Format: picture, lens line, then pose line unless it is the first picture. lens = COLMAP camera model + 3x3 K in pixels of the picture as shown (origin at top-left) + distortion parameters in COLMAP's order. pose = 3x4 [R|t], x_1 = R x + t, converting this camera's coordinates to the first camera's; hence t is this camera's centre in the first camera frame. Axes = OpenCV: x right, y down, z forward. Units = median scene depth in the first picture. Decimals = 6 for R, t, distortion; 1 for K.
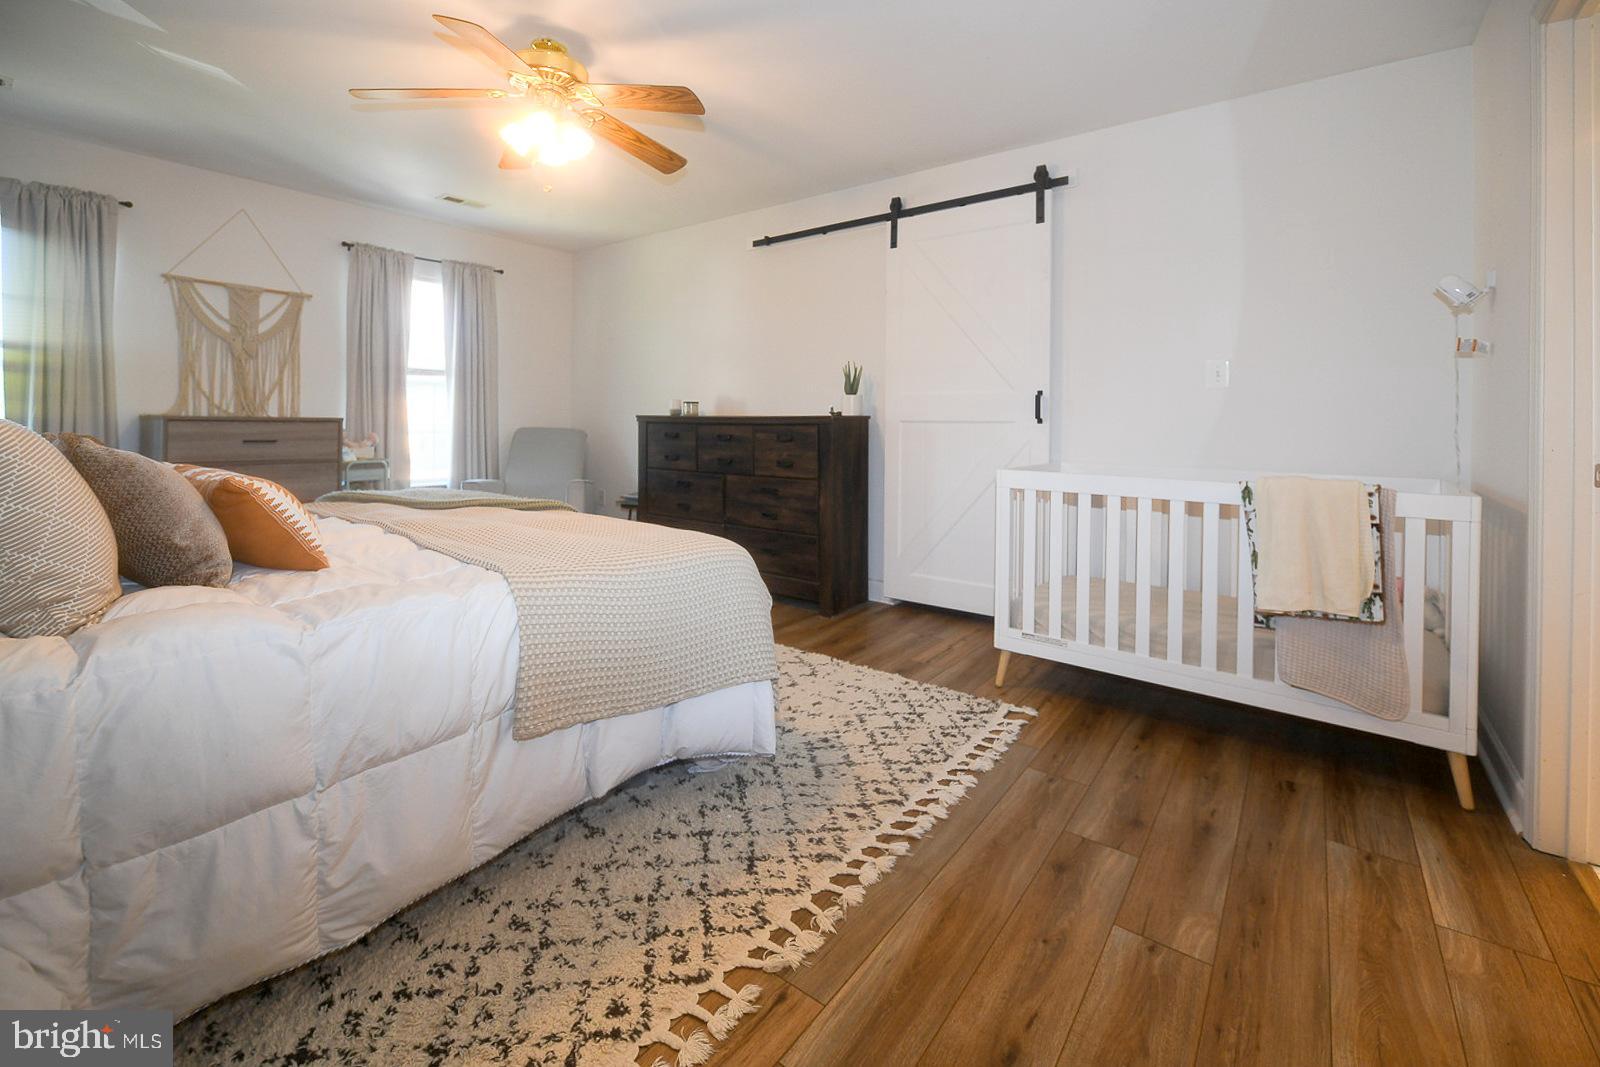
lens RADIAL K [[667.2, 0, 802.1], [0, 667.2, 537.0], [0, 0, 1]] dist [0.001947, -0.003704]
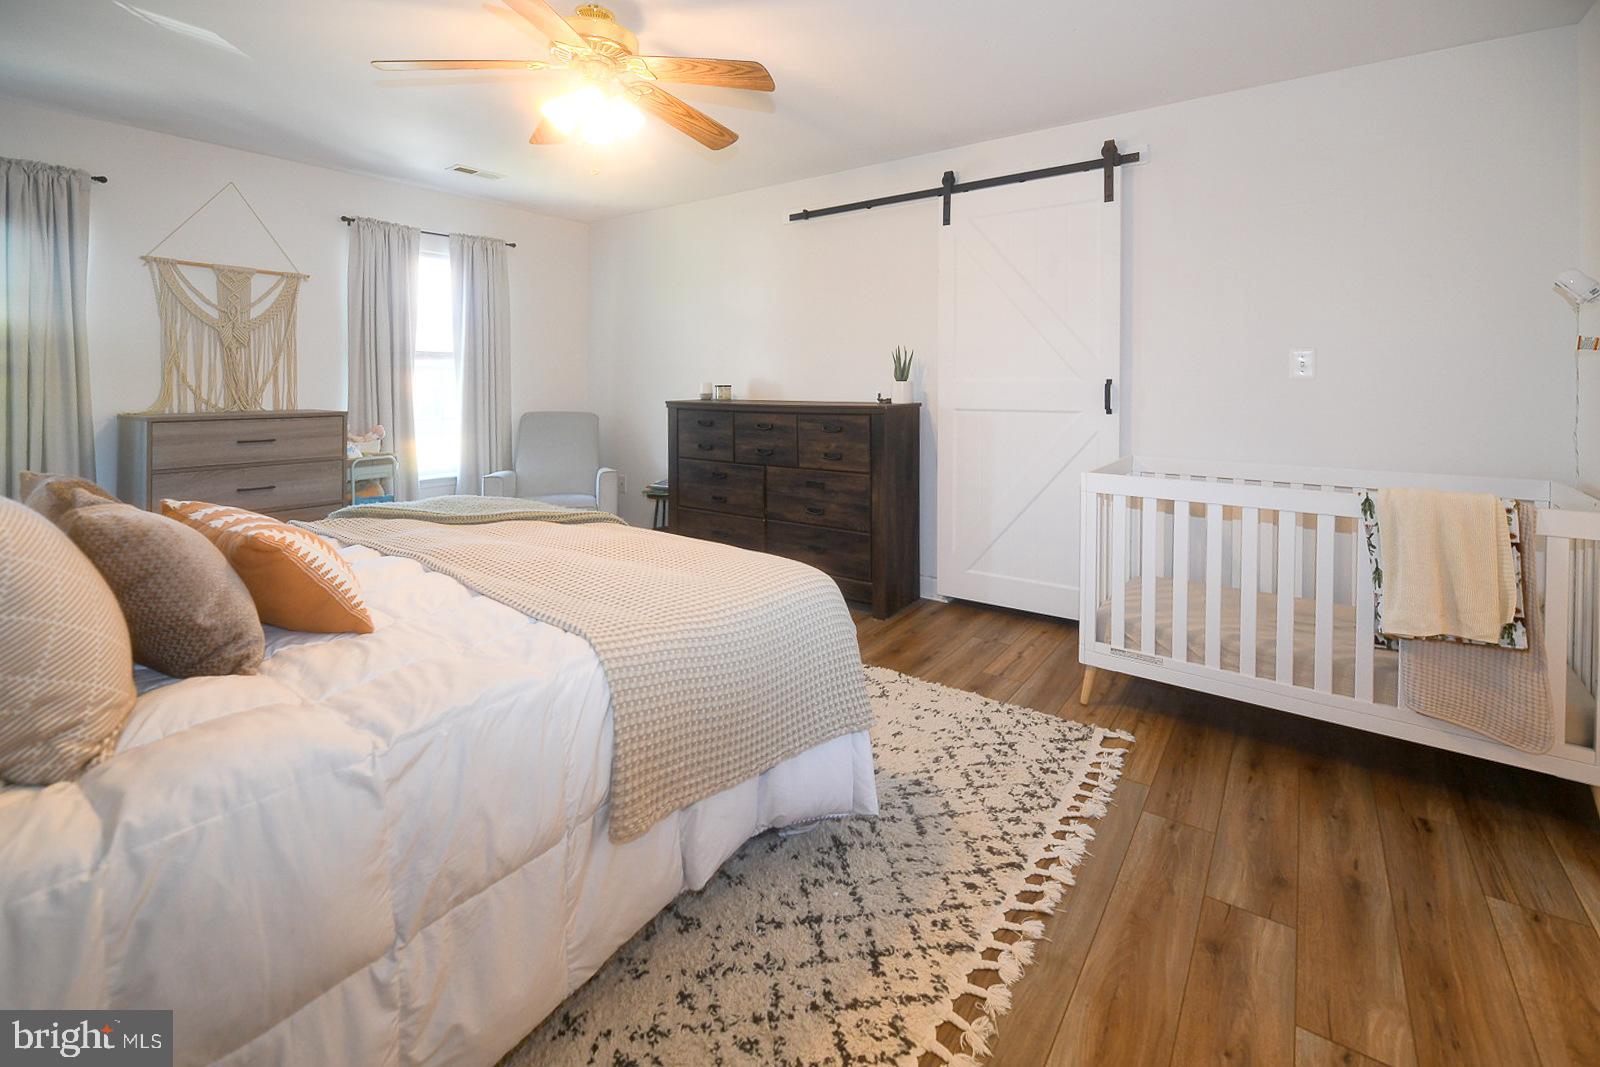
lens RADIAL K [[667.2, 0, 801.7], [0, 667.2, 483.5], [0, 0, 1]] dist [0.001947, -0.003704]
pose [[0.999261, -0.013636, 0.035946, -0.153344], [0.013563, 0.999905, 0.002298, -0.109568], [-0.035974, -0.001808, 0.999351, 0.102027]]
